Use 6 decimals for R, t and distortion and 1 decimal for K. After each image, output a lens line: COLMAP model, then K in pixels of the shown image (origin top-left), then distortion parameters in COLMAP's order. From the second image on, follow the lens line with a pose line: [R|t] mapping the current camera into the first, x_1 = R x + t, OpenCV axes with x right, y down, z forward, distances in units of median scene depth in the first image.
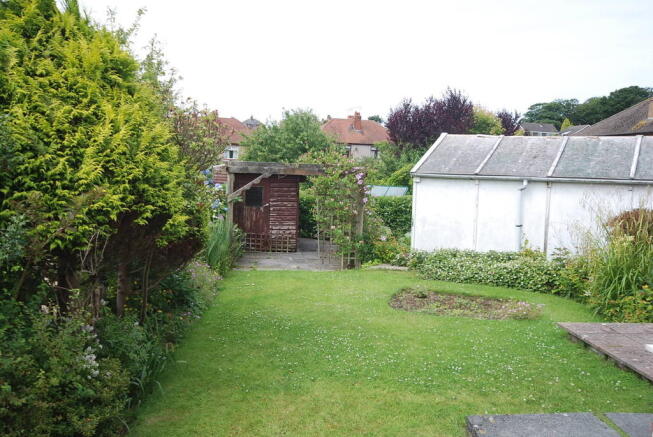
lens RADIAL K [[567.3, 0, 326.5], [0, 567.3, 218.5], [0, 0, 1]] dist [-0.000745, -0.000579]
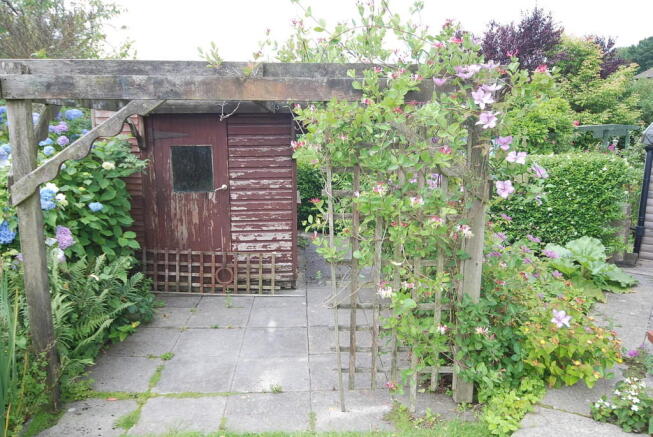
lens RADIAL K [[510.3, 0, 326.5], [0, 510.3, 218.5], [0, 0, 1]] dist [-0.002671, -0.000586]
pose [[0.997784, -0.016252, -0.064527, -0.000226], [0.022020, 0.995725, 0.089708, -0.033520], [0.062793, -0.090930, 0.993876, 0.612190]]
